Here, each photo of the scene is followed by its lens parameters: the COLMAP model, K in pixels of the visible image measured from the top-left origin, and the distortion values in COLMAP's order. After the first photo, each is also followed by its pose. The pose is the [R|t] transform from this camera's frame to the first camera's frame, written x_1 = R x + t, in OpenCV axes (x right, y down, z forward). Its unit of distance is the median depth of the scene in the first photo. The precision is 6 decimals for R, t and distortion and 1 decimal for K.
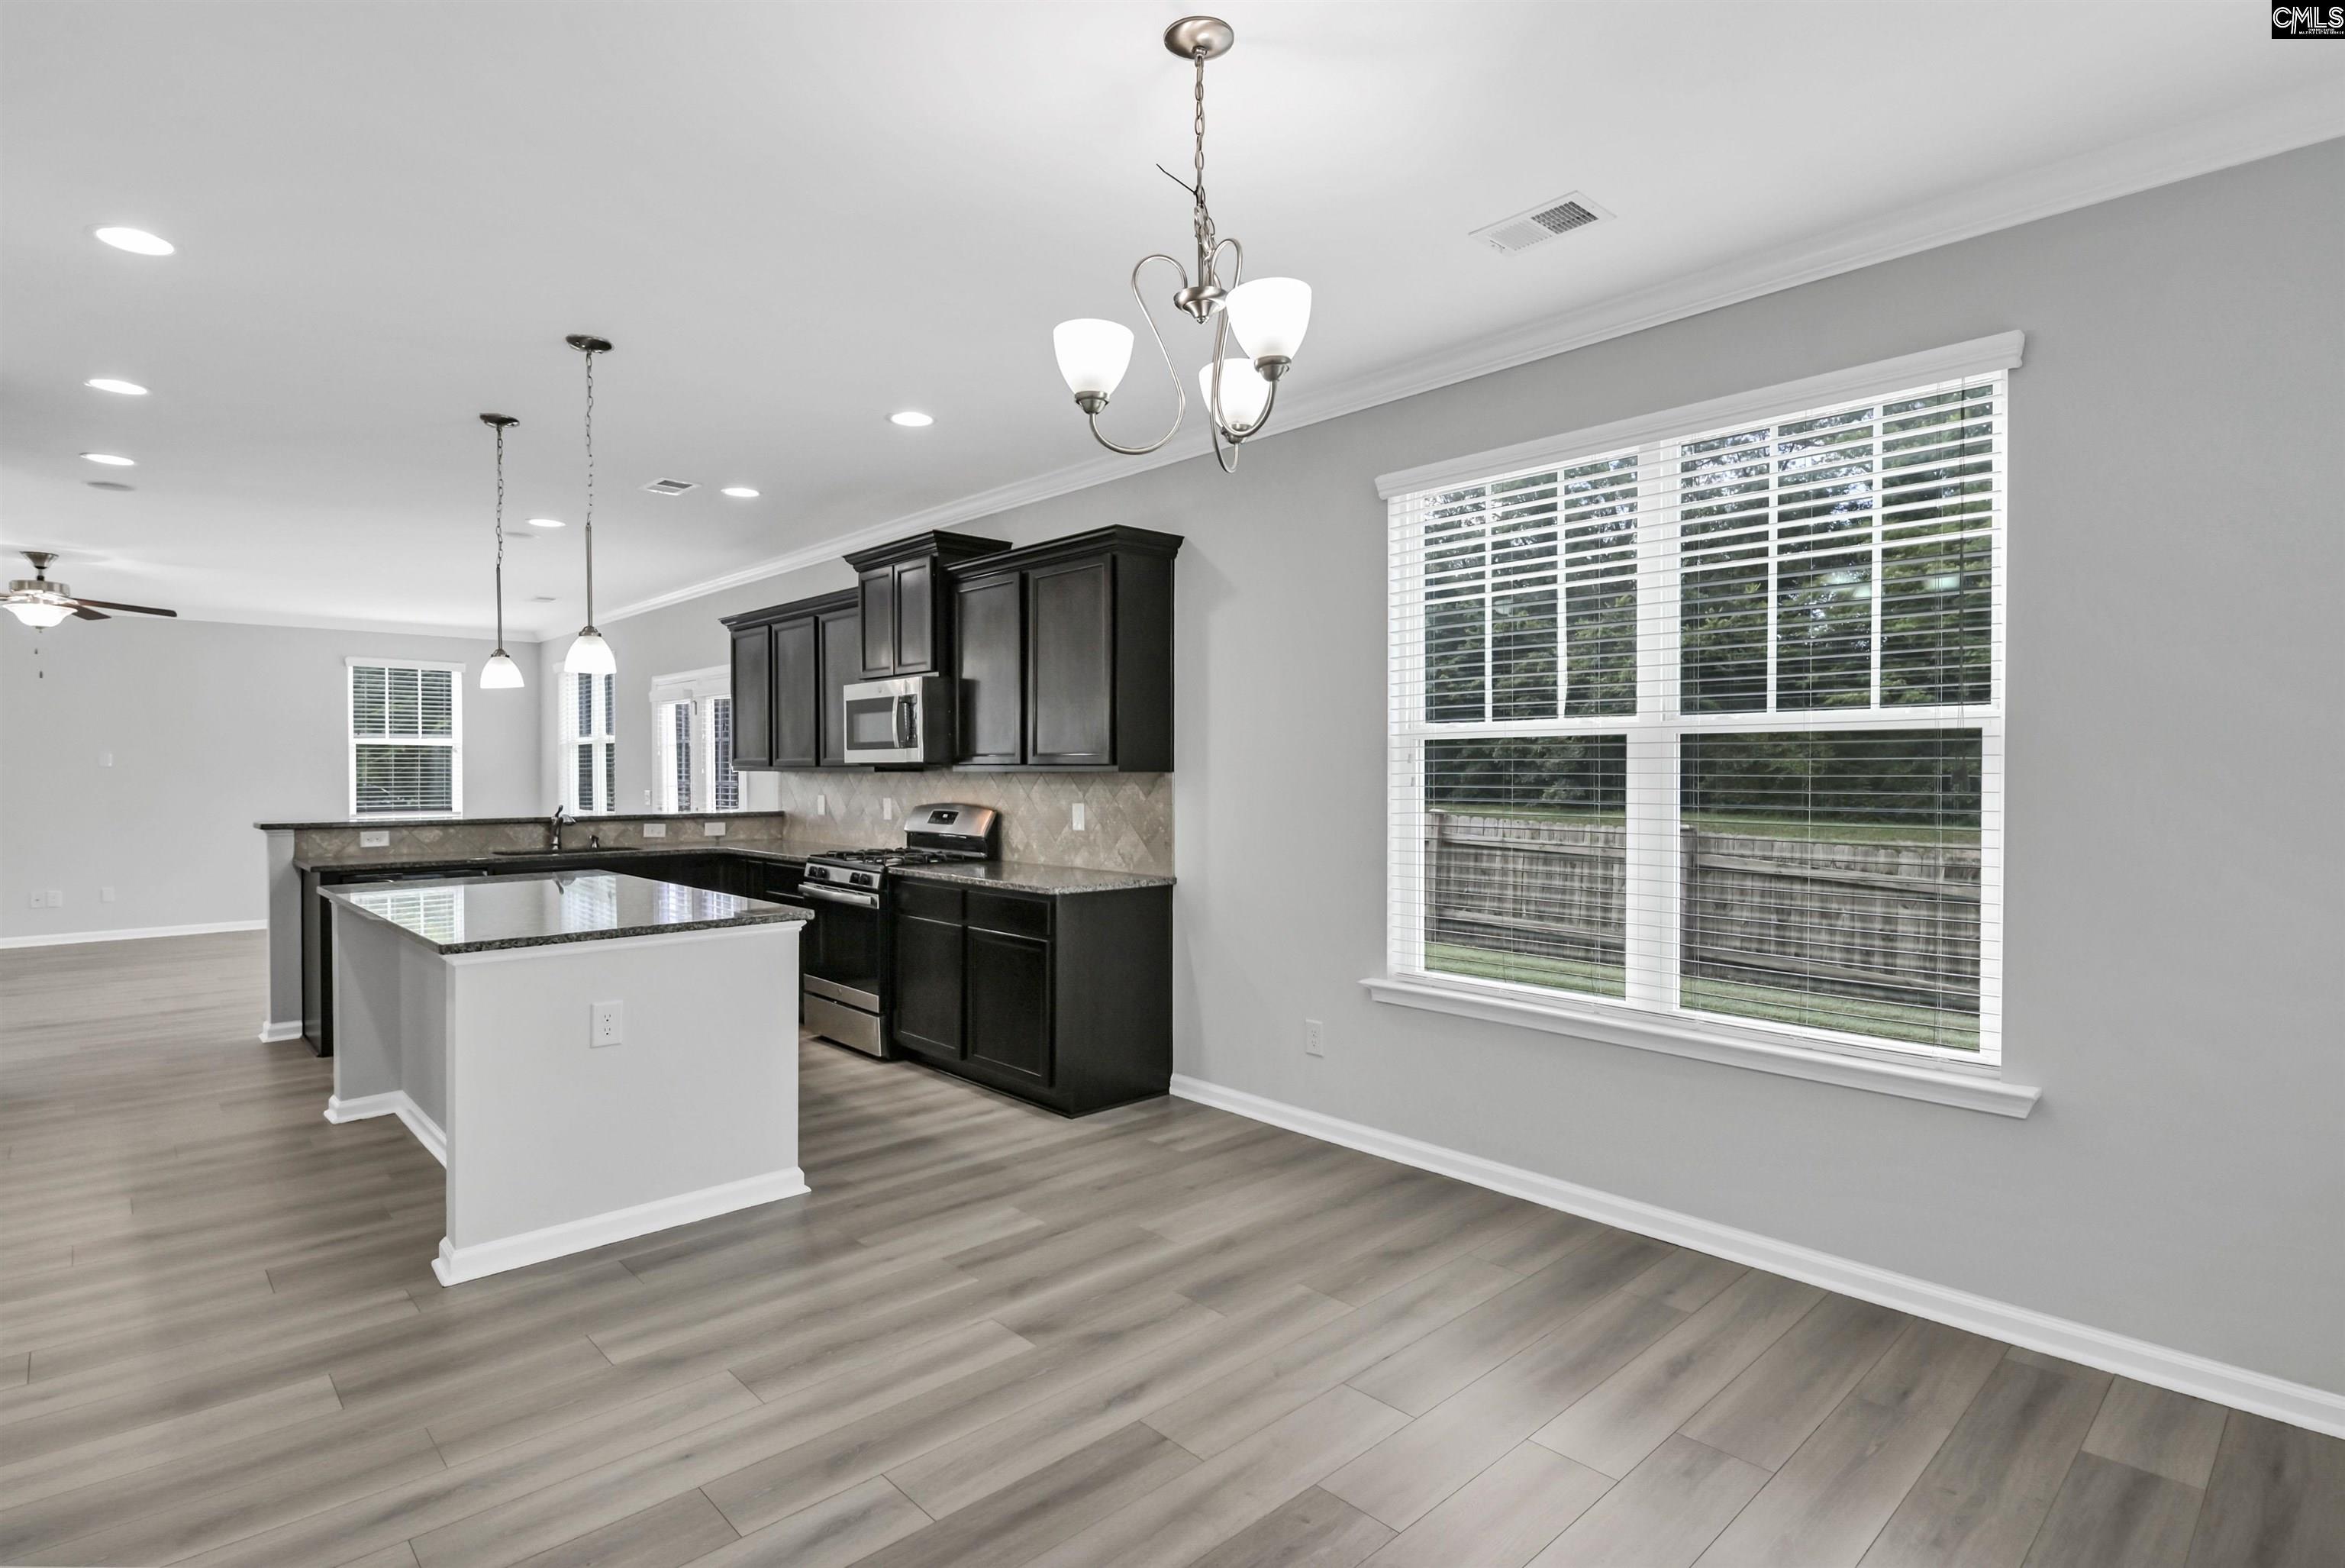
lens RADIAL K [[1165.8, 0, 1172.5], [0, 1165.8, 784.0], [0, 0, 1]] dist [0.001160, 0.000172]
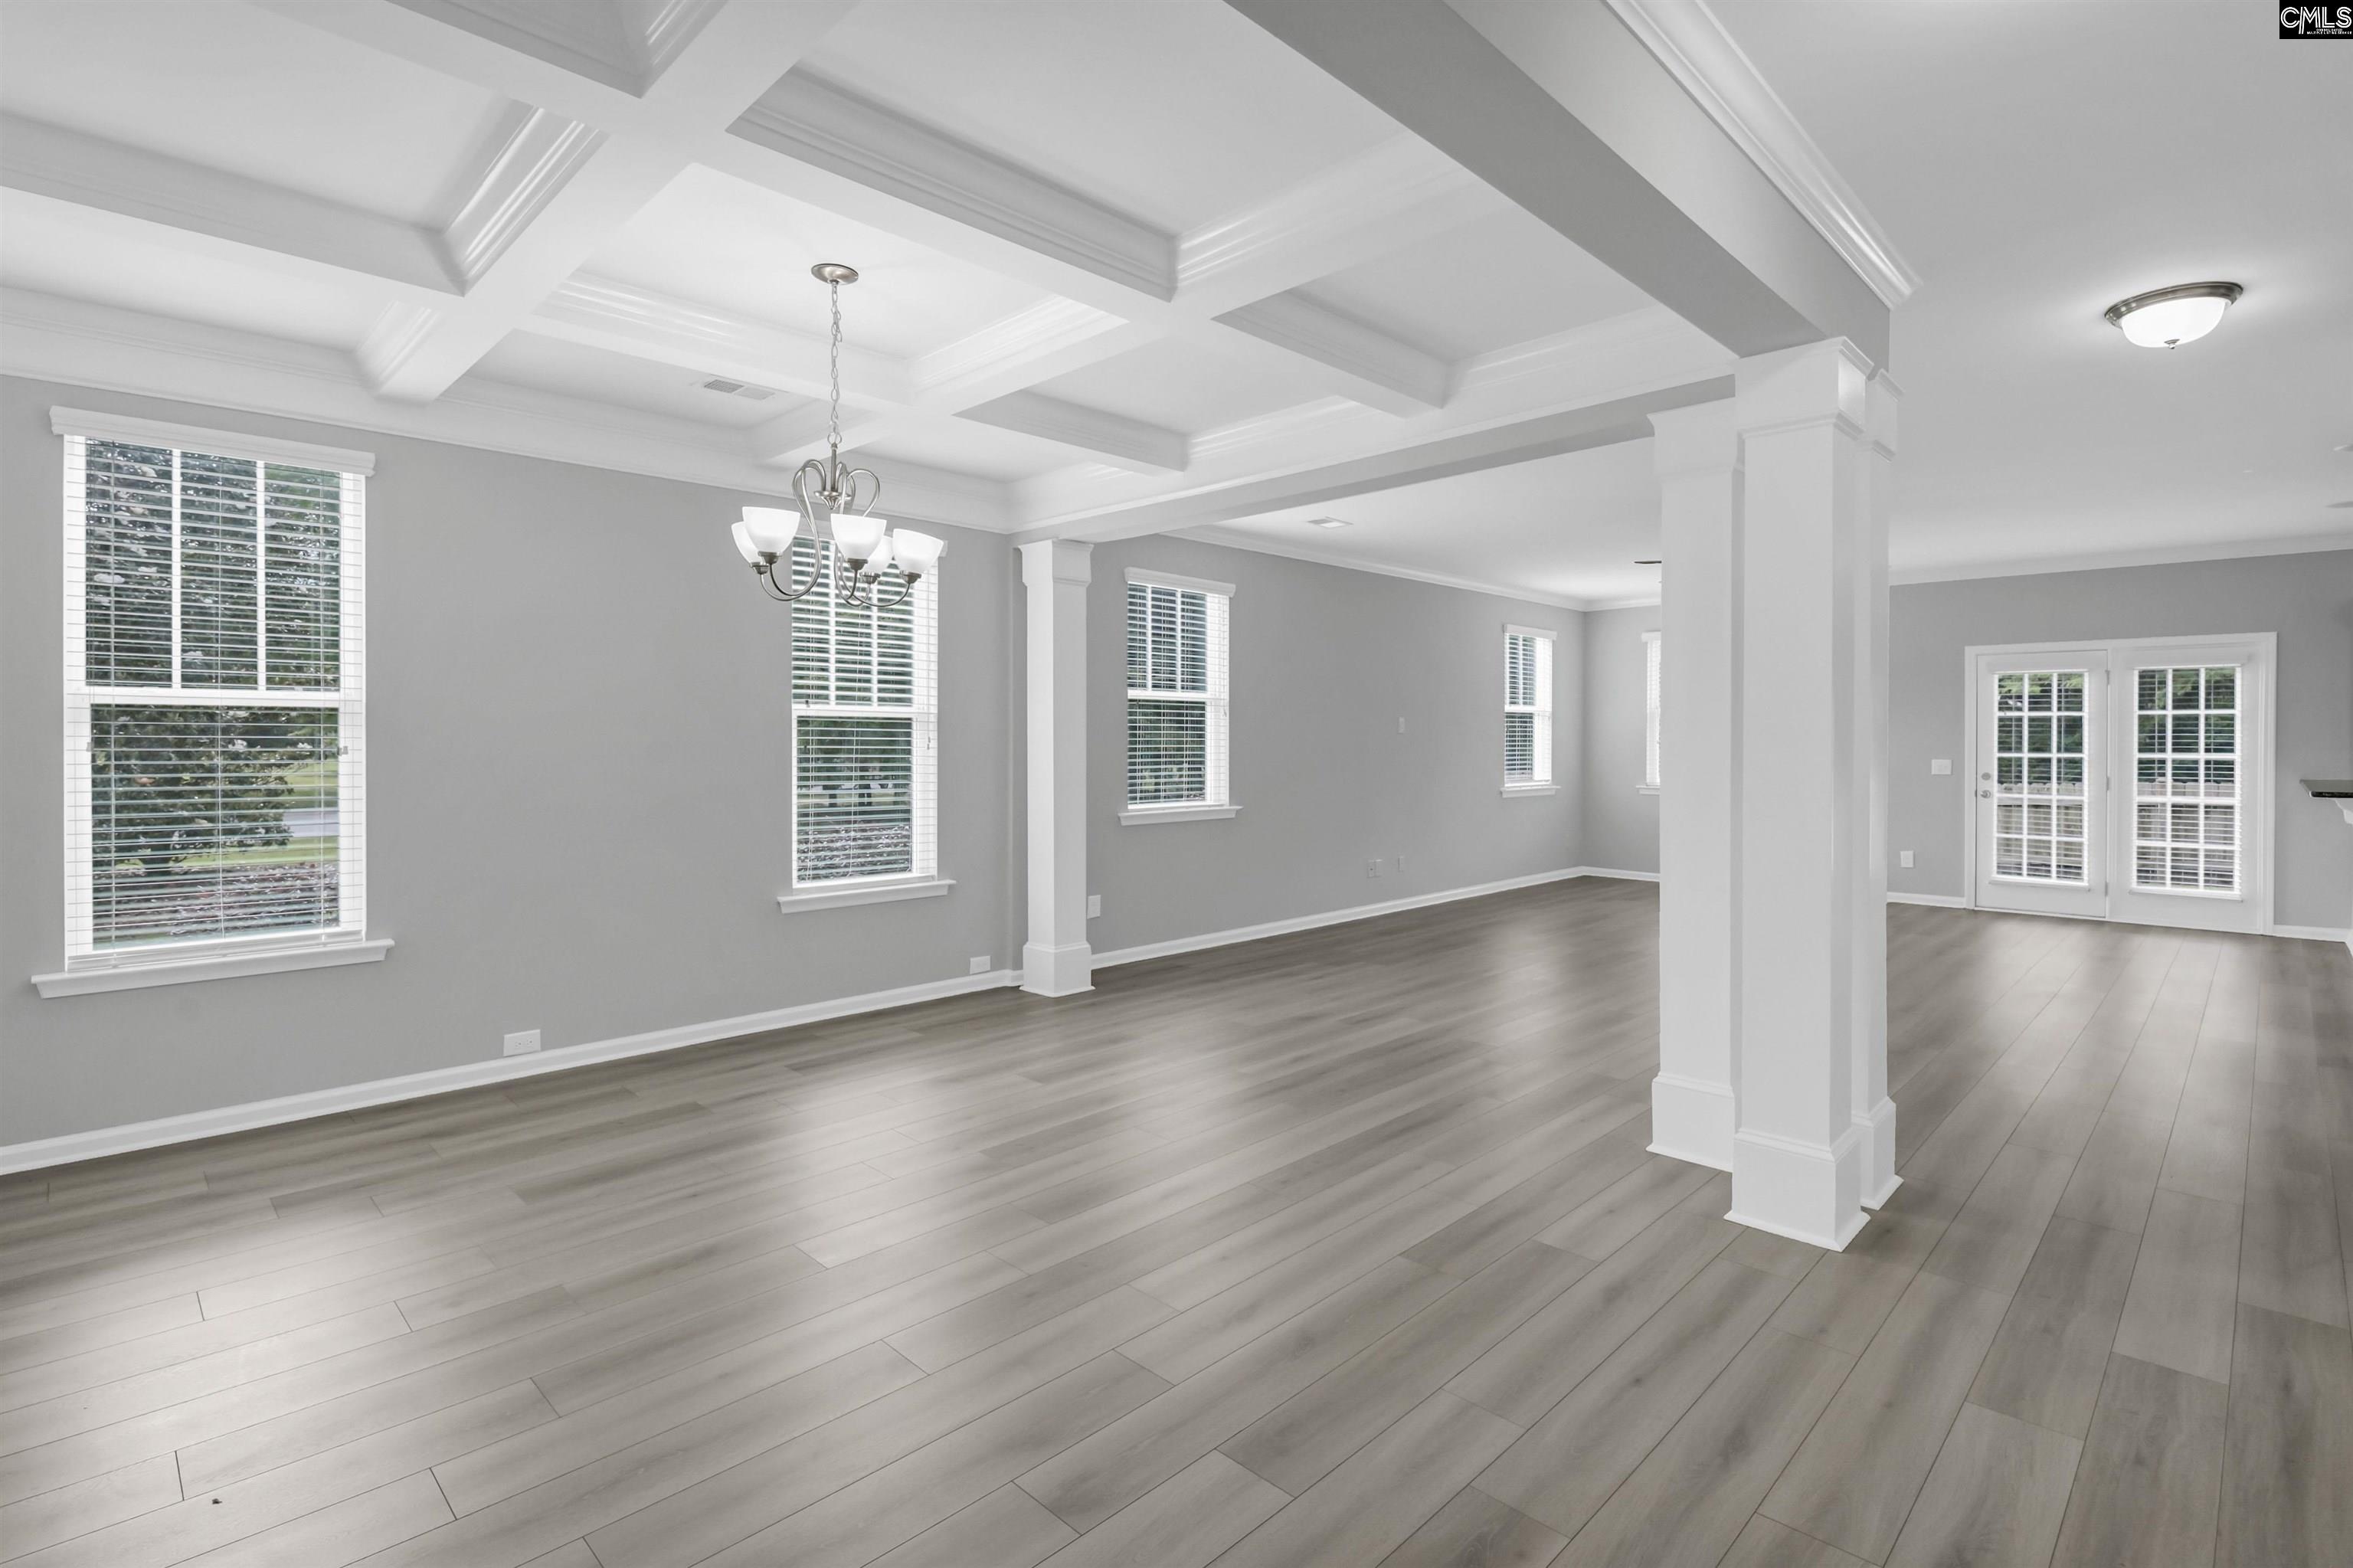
lens RADIAL K [[1117.5, 0, 1178.9], [0, 1117.5, 730.5], [0, 0, 1]] dist [-0.000496, -0.000174]
pose [[-0.433216, -0.004486, 0.901279, -1.015751], [0.007312, 0.999937, 0.008492, -0.018371], [-0.901260, 0.010269, -0.433156, 0.626347]]
